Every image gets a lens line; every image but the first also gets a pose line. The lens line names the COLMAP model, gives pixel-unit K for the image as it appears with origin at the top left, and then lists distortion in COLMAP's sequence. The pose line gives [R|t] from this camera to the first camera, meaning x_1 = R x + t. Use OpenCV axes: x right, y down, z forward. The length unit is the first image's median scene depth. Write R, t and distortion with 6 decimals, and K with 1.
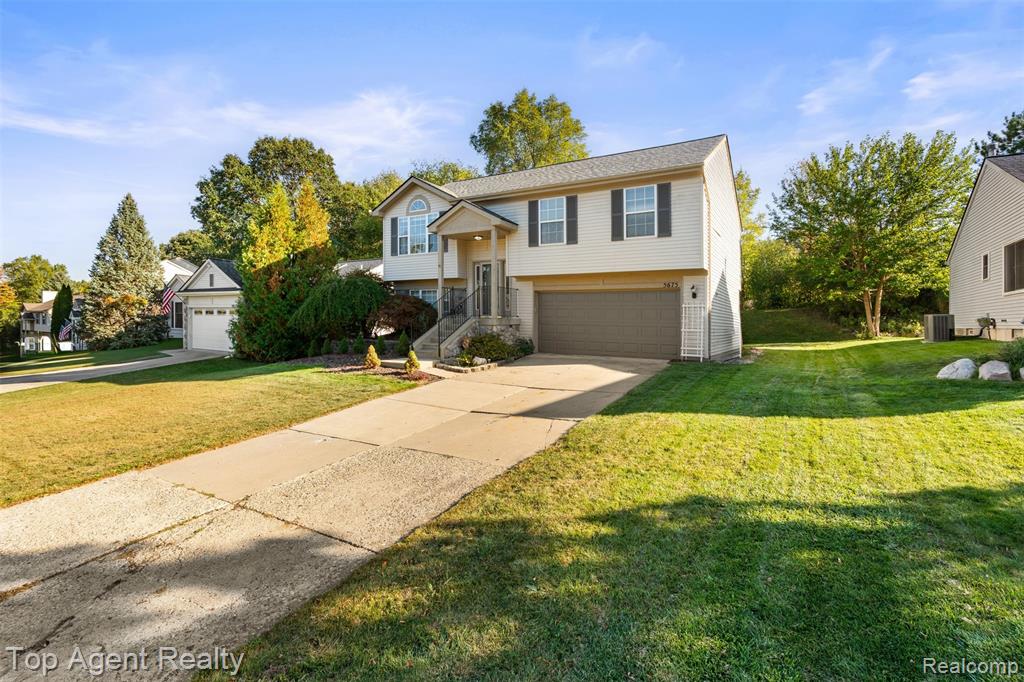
lens RADIAL K [[466.8, 0, 505.5], [0, 466.8, 342.9], [0, 0, 1]] dist [-0.002723, -0.000343]
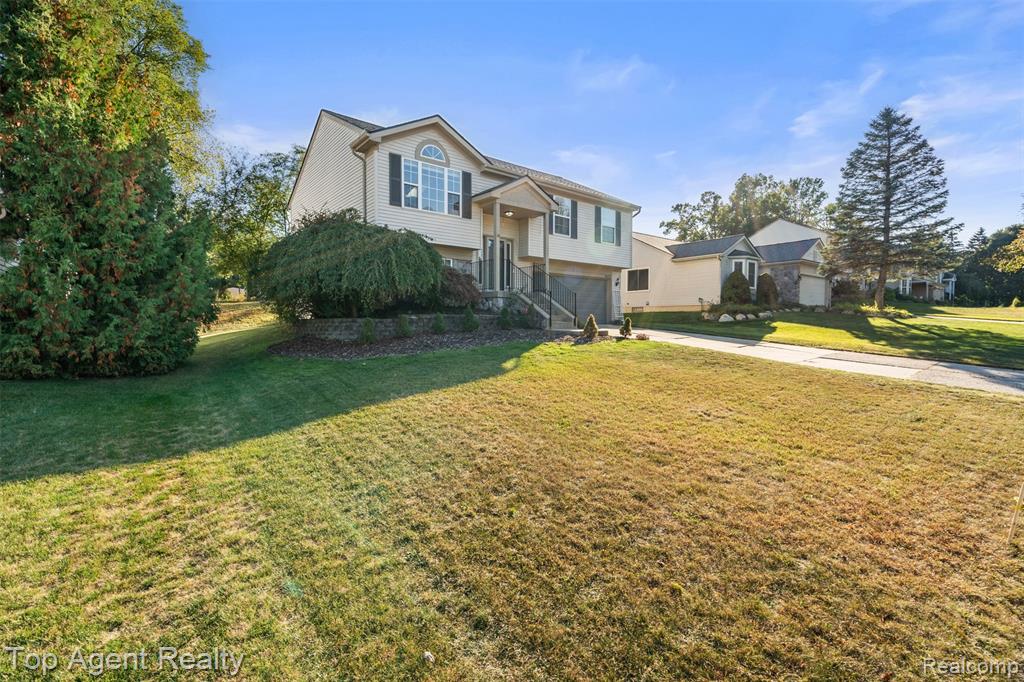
lens RADIAL K [[466.8, 0, 505.5], [0, 466.8, 342.9], [0, 0, 1]] dist [-0.002723, -0.000343]
pose [[0.376469, -0.089890, 0.922058, -1.024049], [-0.014216, 0.994604, 0.102766, -0.050110], [-0.926320, -0.051796, 0.373159, 0.611385]]
